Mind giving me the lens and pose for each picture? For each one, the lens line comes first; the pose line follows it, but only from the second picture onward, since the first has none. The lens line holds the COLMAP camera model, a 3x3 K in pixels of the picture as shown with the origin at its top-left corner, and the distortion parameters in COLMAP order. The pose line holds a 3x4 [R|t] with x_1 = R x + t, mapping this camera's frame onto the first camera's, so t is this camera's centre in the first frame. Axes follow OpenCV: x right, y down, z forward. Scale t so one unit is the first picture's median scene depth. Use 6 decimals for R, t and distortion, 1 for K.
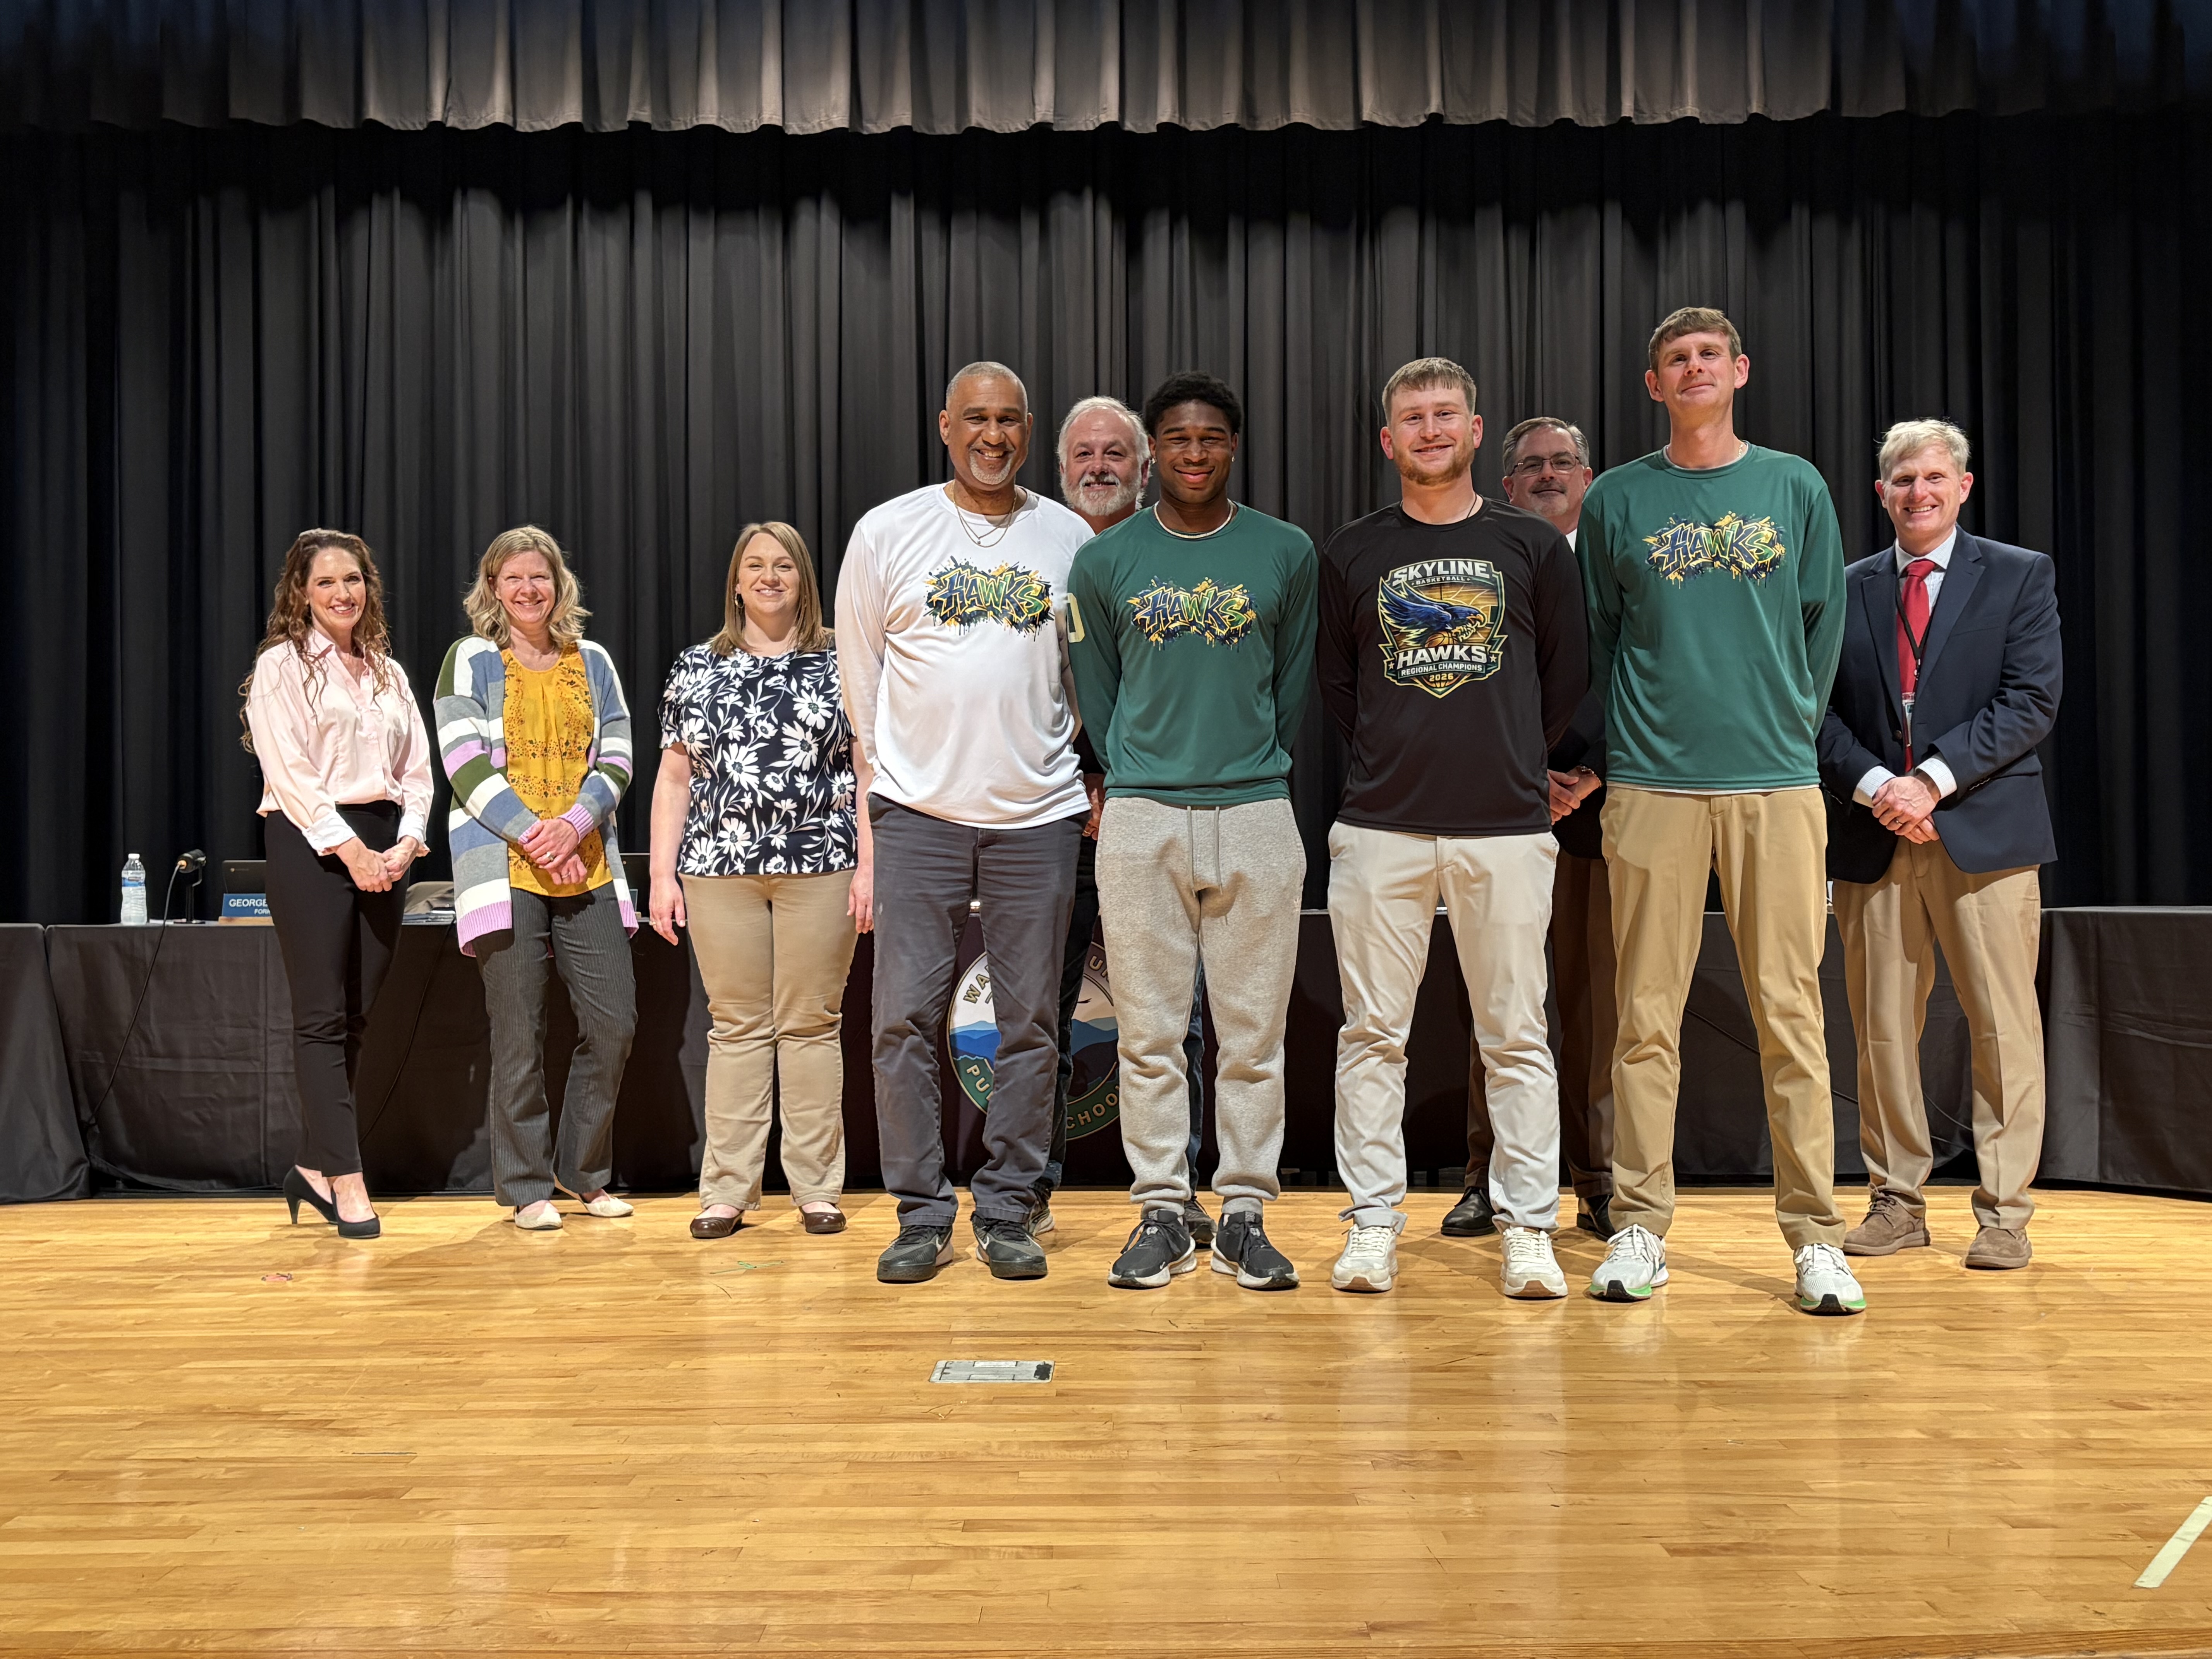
lens RADIAL K [[2246.5, 0, 1106.0], [0, 2246.5, 829.5], [0, 0, 1]] dist [0.020757, 0.011885]
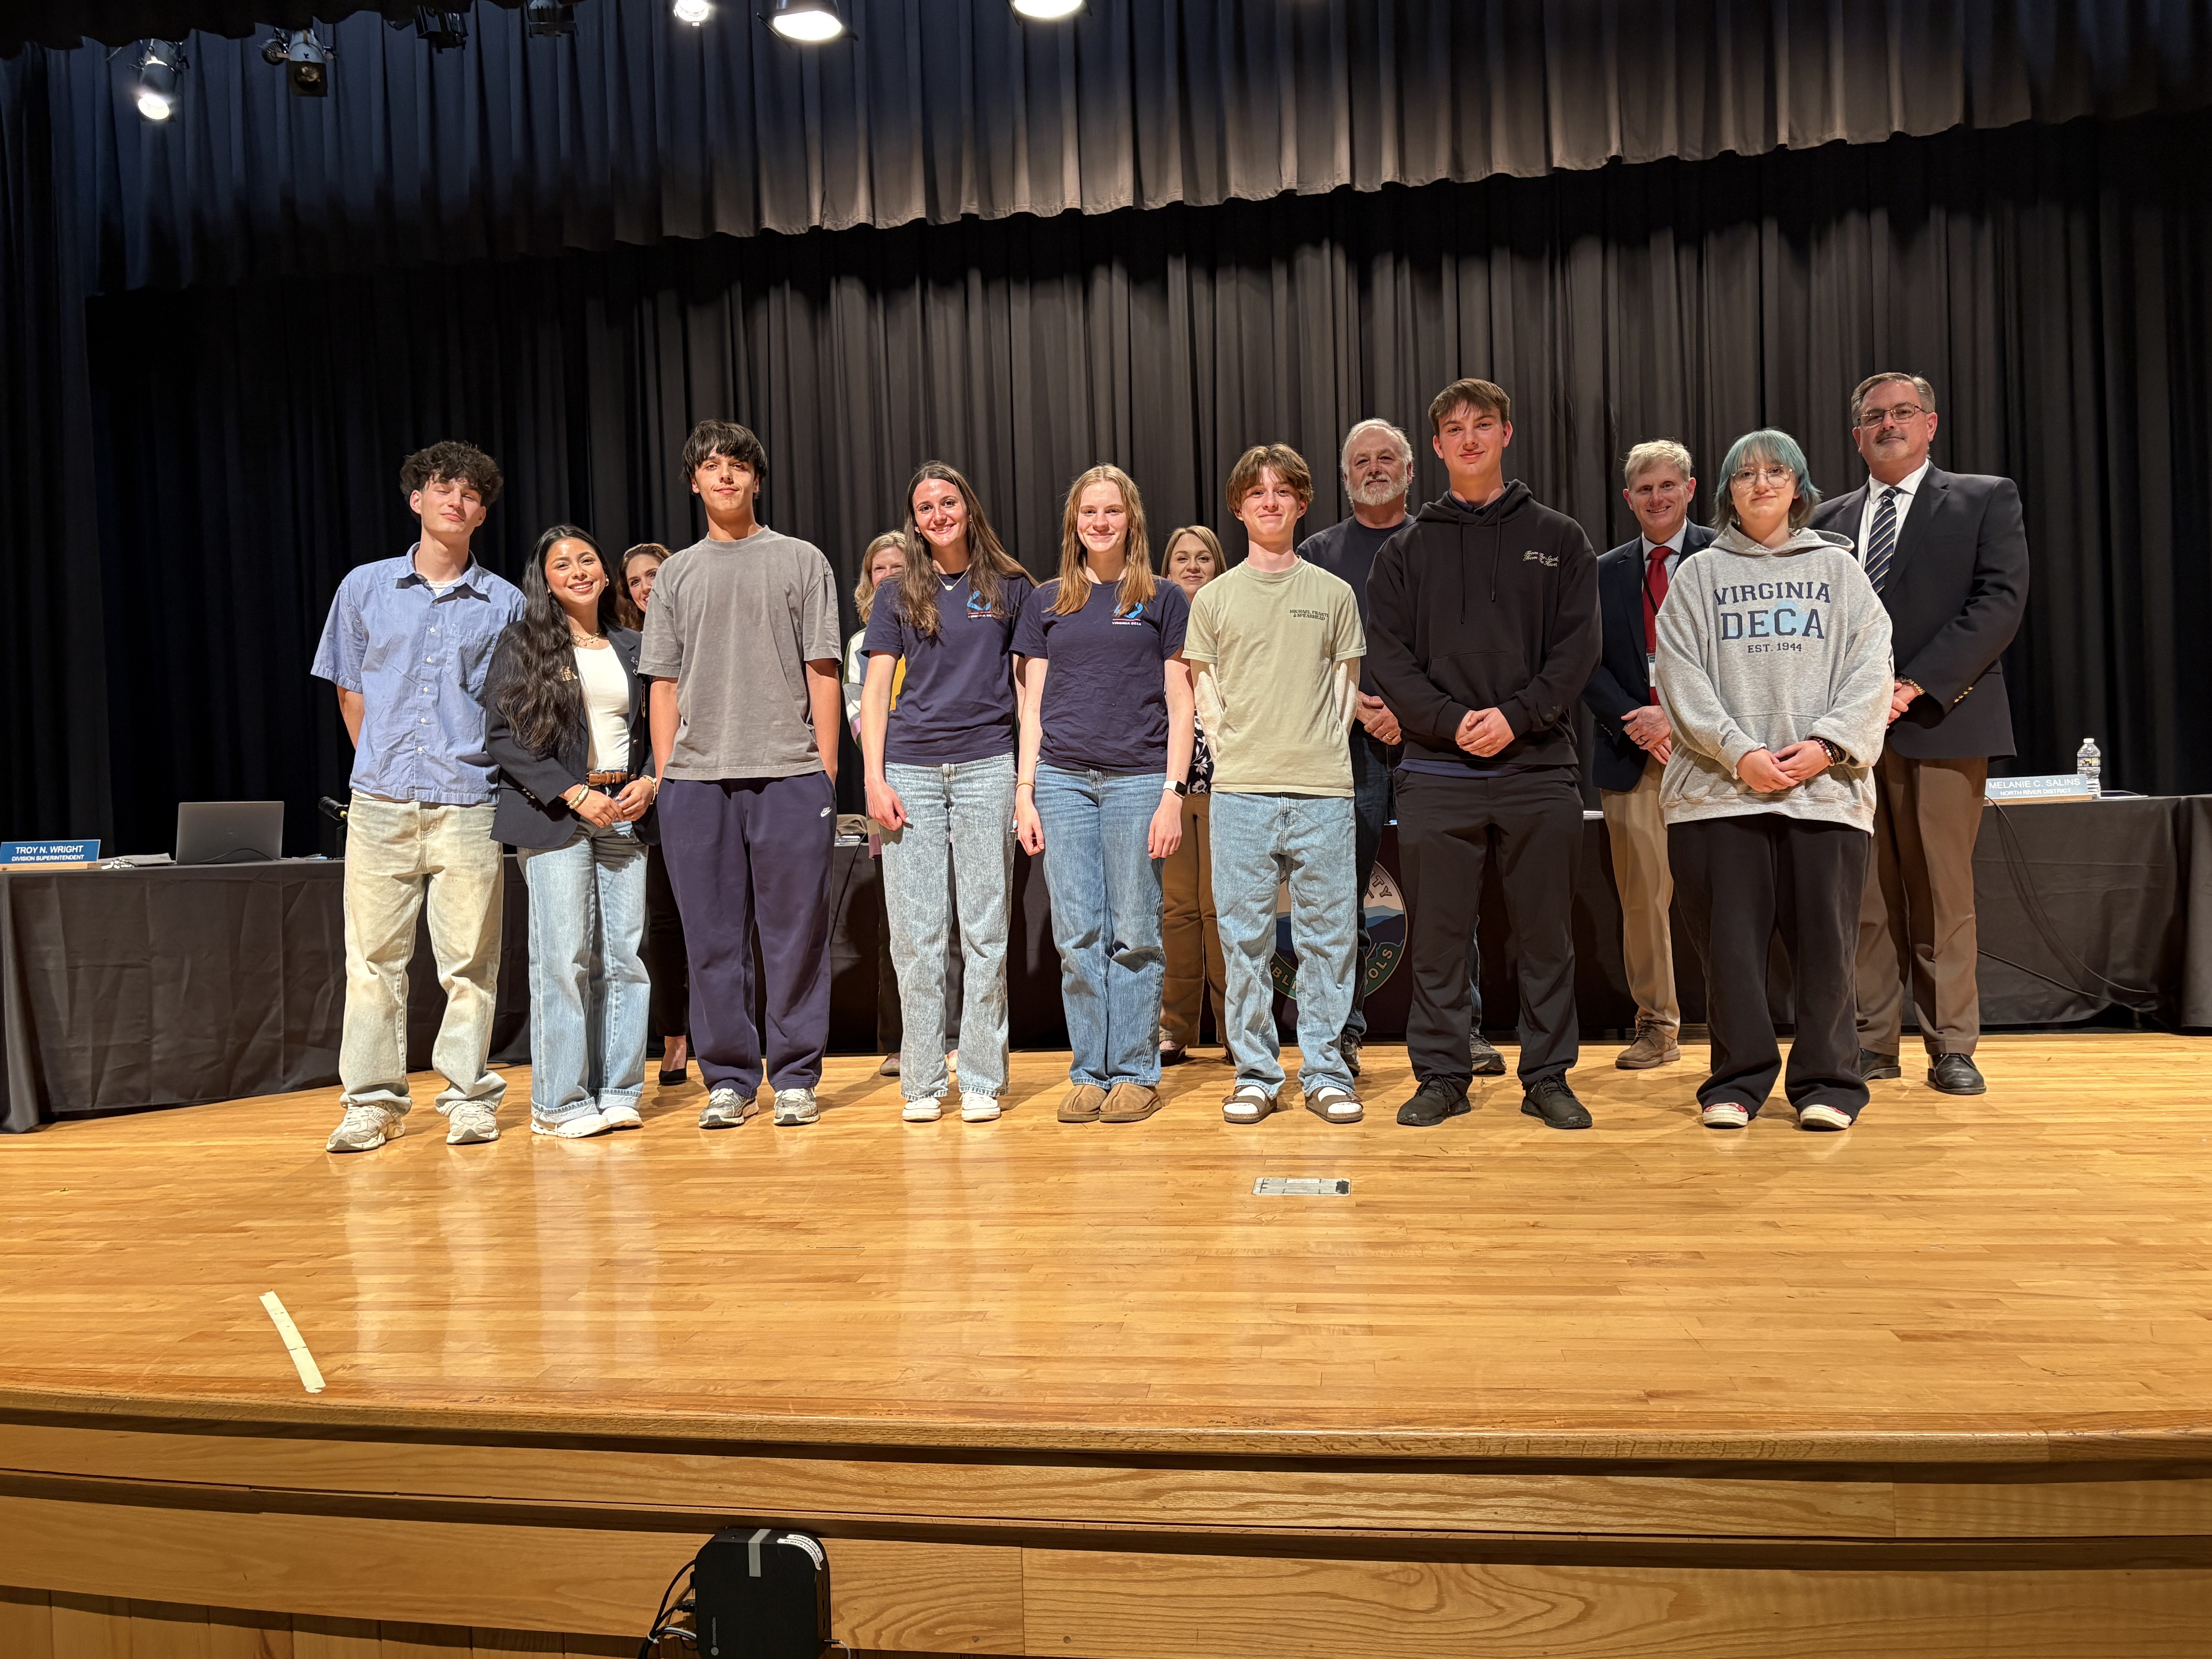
lens RADIAL K [[1768.5, 0, 1096.7], [0, 1768.5, 825.4], [0, 0, 1]] dist [0.020586, 0.002645]
pose [[0.990181, -0.027535, -0.137052, -0.008385], [0.032083, 0.999002, 0.031087, 0.002126], [0.136059, -0.035179, 0.990076, 0.006084]]
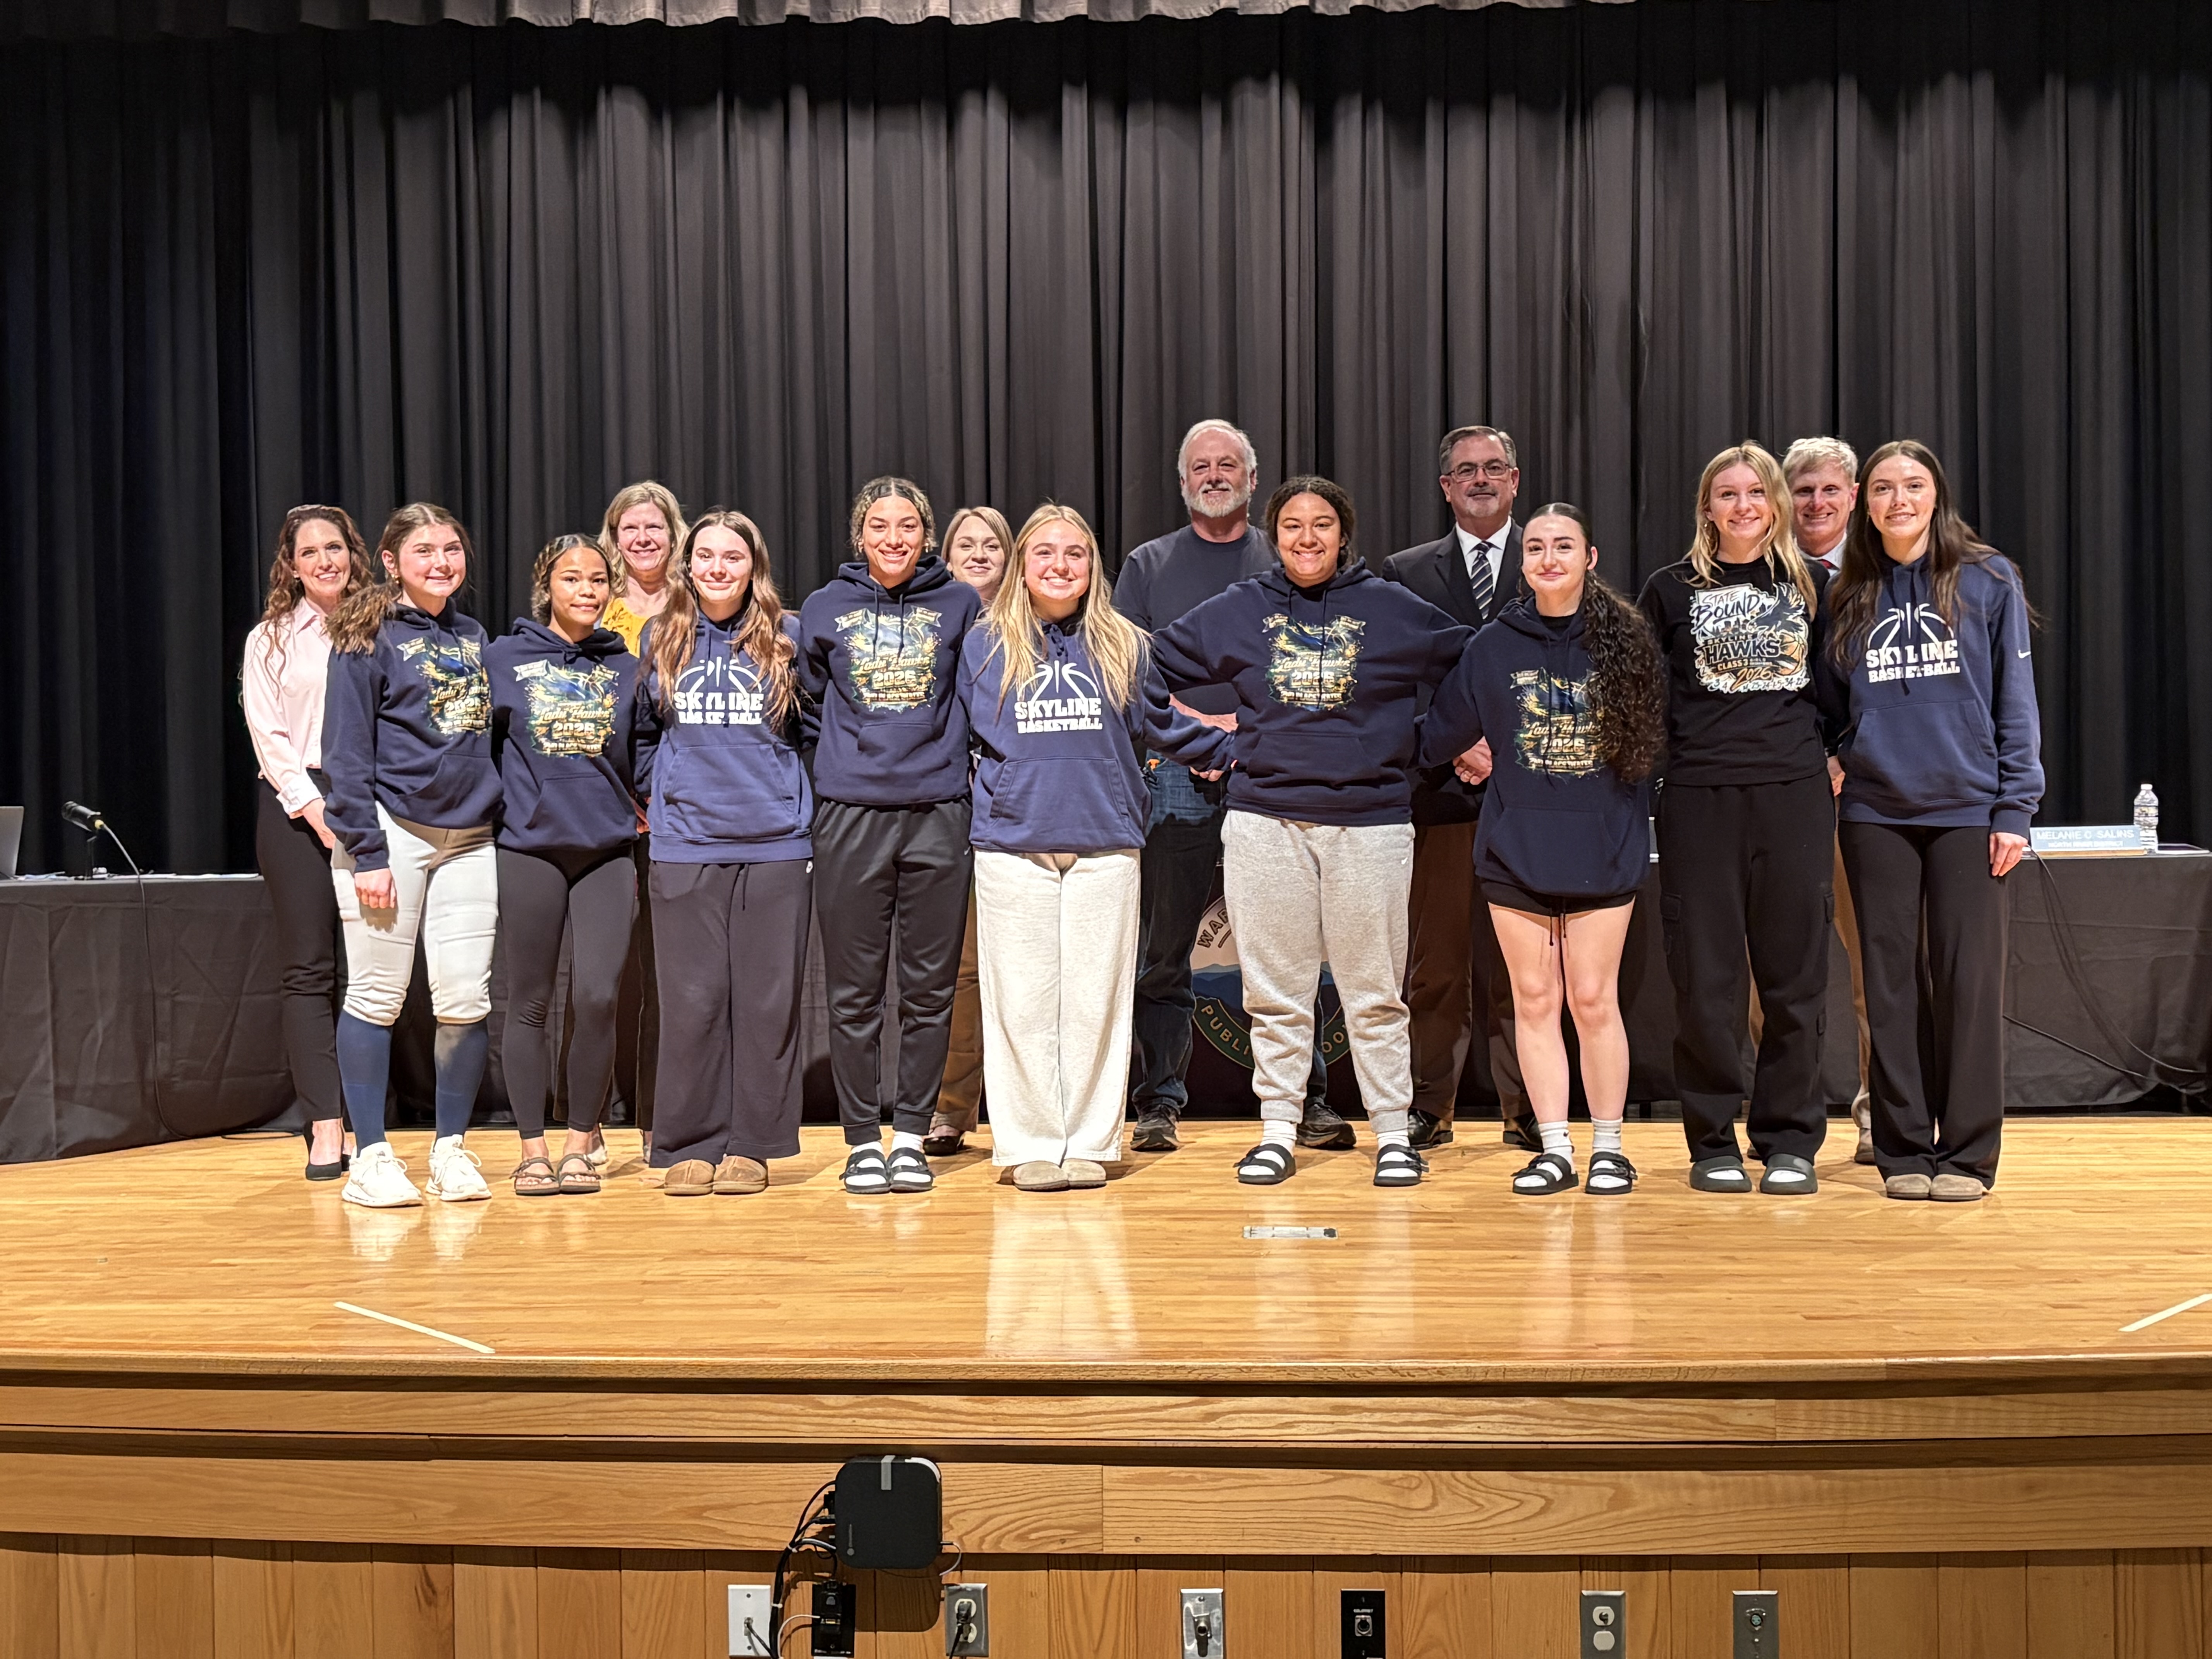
lens RADIAL K [[2891.0, 0, 1073.1], [0, 2891.0, 835.6], [0, 0, 1]] dist [0.166004, -0.566794]
pose [[0.998615, -0.005254, -0.052356, -0.030719], [0.007150, 0.999323, 0.036092, -0.015447], [0.052131, -0.036417, 0.997976, -0.226264]]
